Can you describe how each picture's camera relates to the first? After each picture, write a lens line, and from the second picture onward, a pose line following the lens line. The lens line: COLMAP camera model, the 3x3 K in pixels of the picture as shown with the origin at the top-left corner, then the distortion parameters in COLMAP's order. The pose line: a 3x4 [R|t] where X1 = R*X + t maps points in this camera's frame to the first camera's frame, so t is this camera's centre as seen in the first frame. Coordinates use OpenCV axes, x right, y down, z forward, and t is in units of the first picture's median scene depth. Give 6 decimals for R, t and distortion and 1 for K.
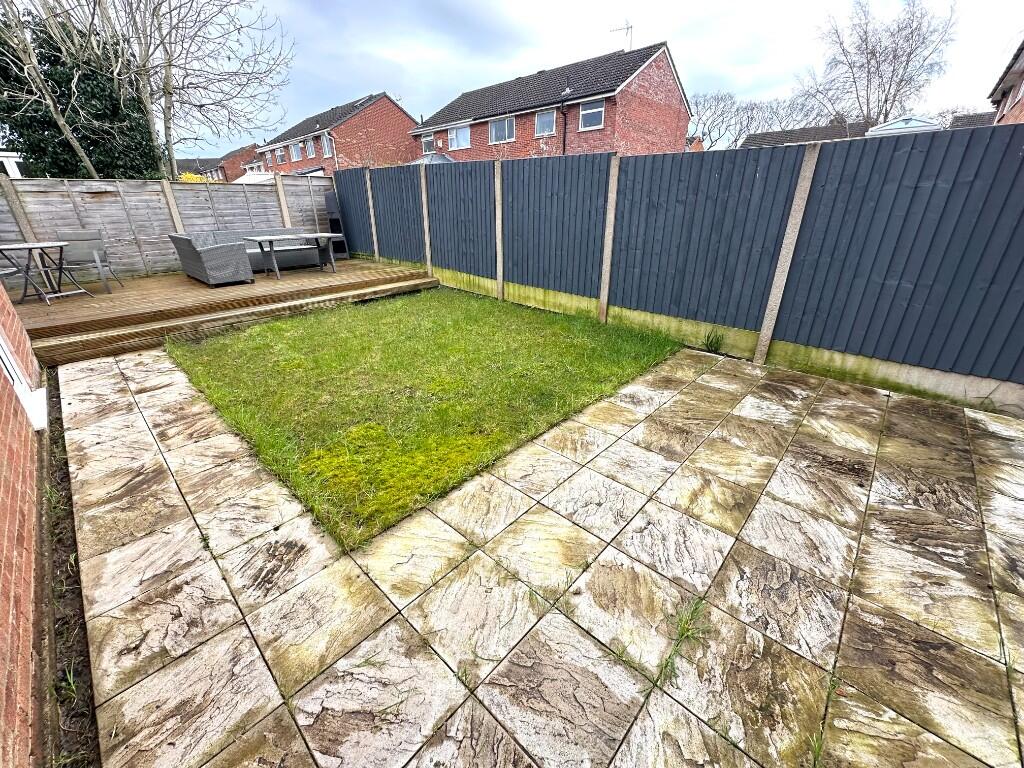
lens RADIAL K [[407.2, 0, 512.0], [0, 407.2, 384.0], [0, 0, 1]] dist [-0.003215, 0.000493]
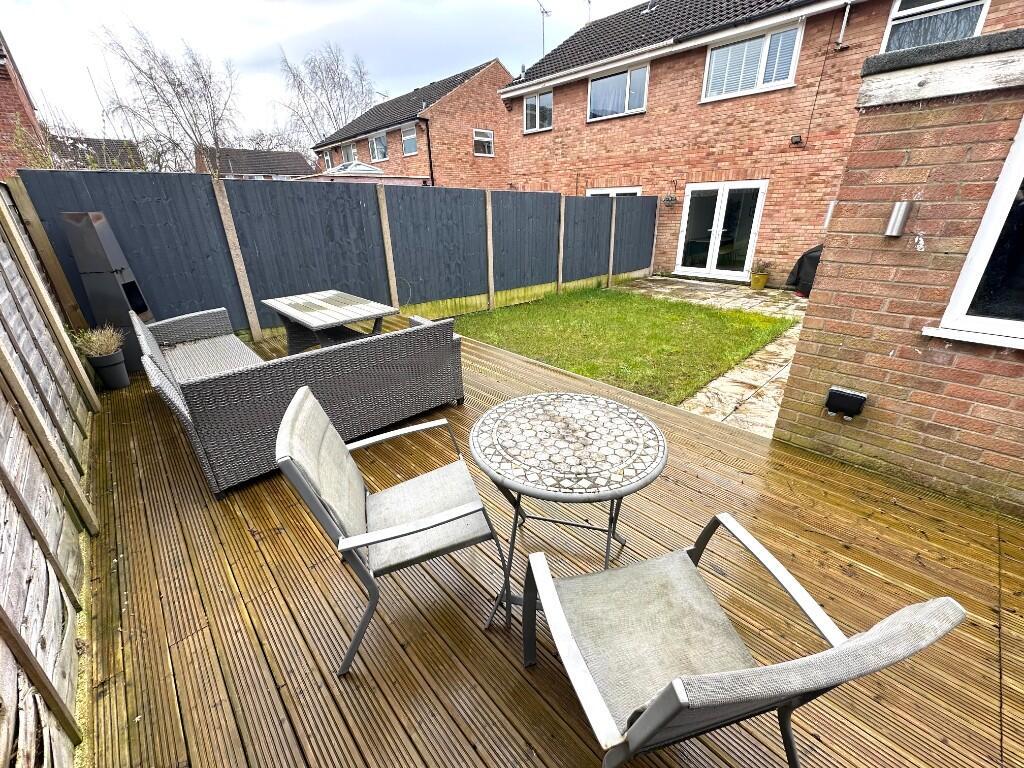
lens RADIAL K [[407.2, 0, 512.0], [0, 407.2, 384.0], [0, 0, 1]] dist [-0.003215, 0.000493]
pose [[0.060219, -0.393195, 0.917481, -1.370797], [0.422515, 0.842787, 0.333453, -0.459293], [-0.904353, 0.367570, 0.216882, 0.922511]]
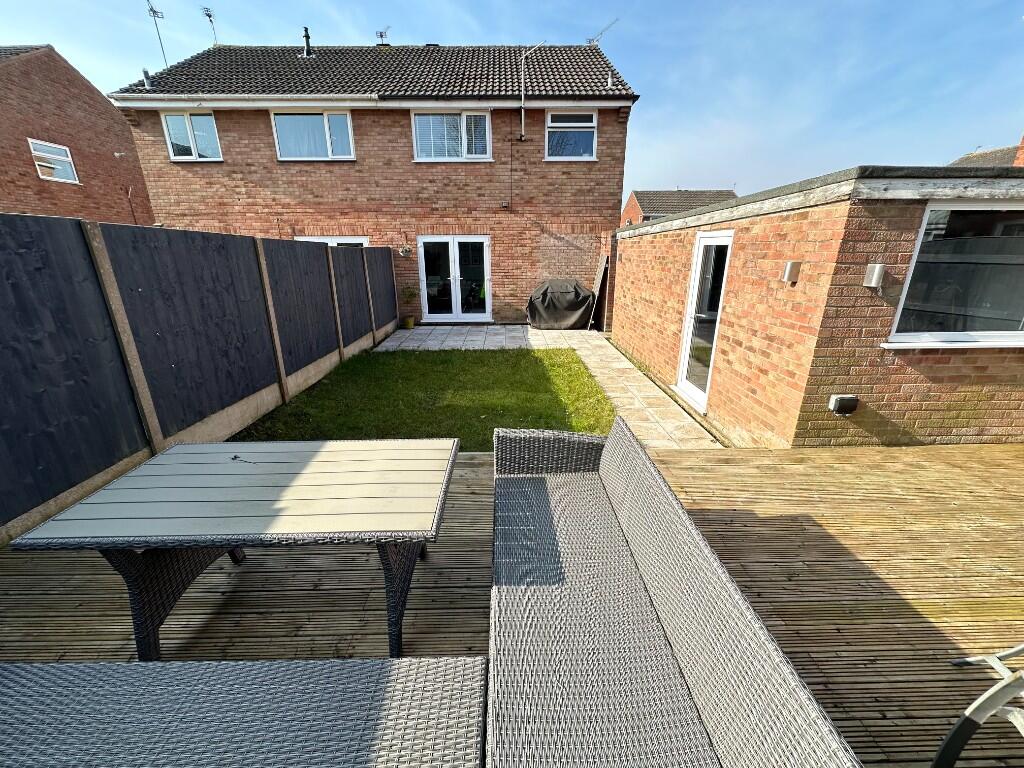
lens RADIAL K [[407.2, 0, 512.0], [0, 407.2, 384.0], [0, 0, 1]] dist [-0.003215, 0.000493]
pose [[-0.694788, -0.215044, 0.686313, -1.027745], [0.304069, 0.776947, 0.551267, -0.638596], [-0.651776, 0.591700, -0.474426, 1.268968]]
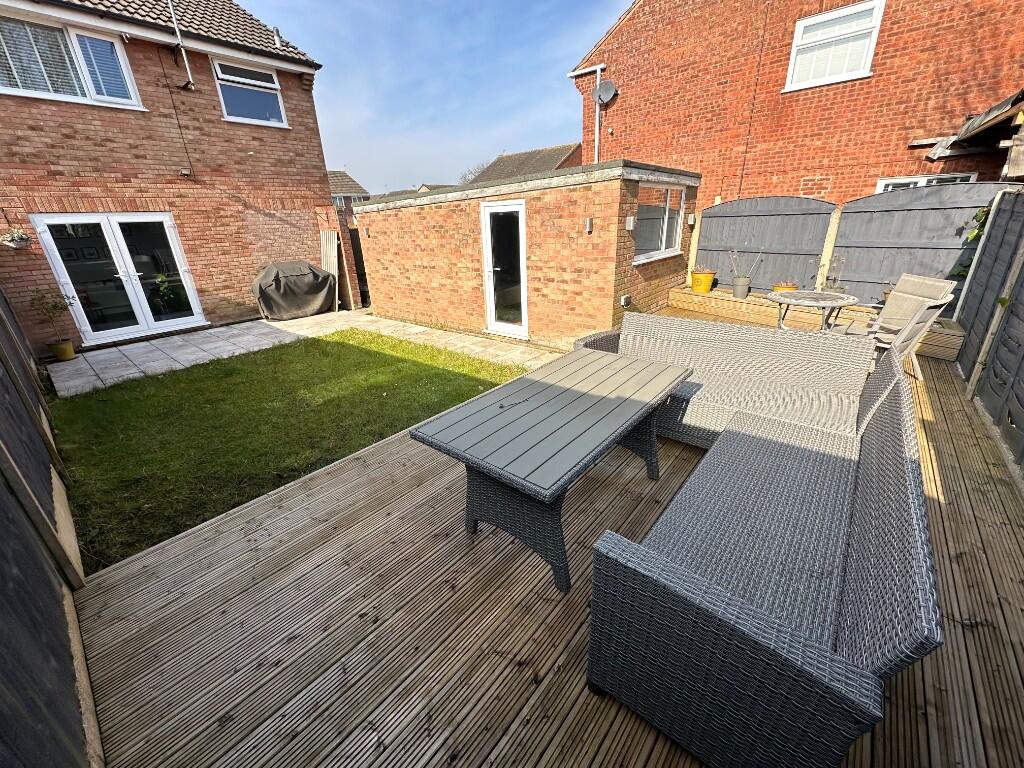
lens RADIAL K [[407.2, 0, 512.0], [0, 407.2, 384.0], [0, 0, 1]] dist [-0.003215, 0.000493]
pose [[-0.997365, 0.066213, -0.029631, -0.641507], [0.024836, 0.695477, 0.718119, -0.736850], [0.068156, 0.715491, -0.695289, 1.526552]]
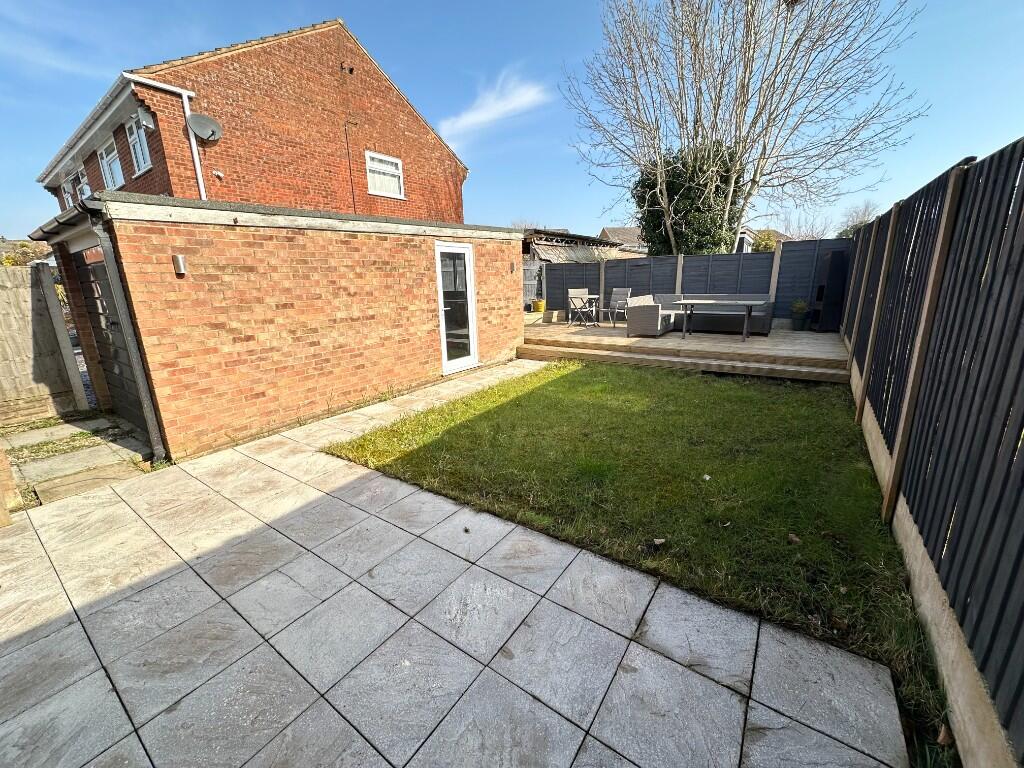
lens RADIAL K [[407.2, 0, 512.0], [0, 407.2, 384.0], [0, 0, 1]] dist [-0.003215, 0.000493]
pose [[0.133589, 0.254709, -0.957746, 0.551482], [-0.377022, 0.906805, 0.188574, -0.213992], [0.916520, 0.335900, 0.217170, 0.456353]]
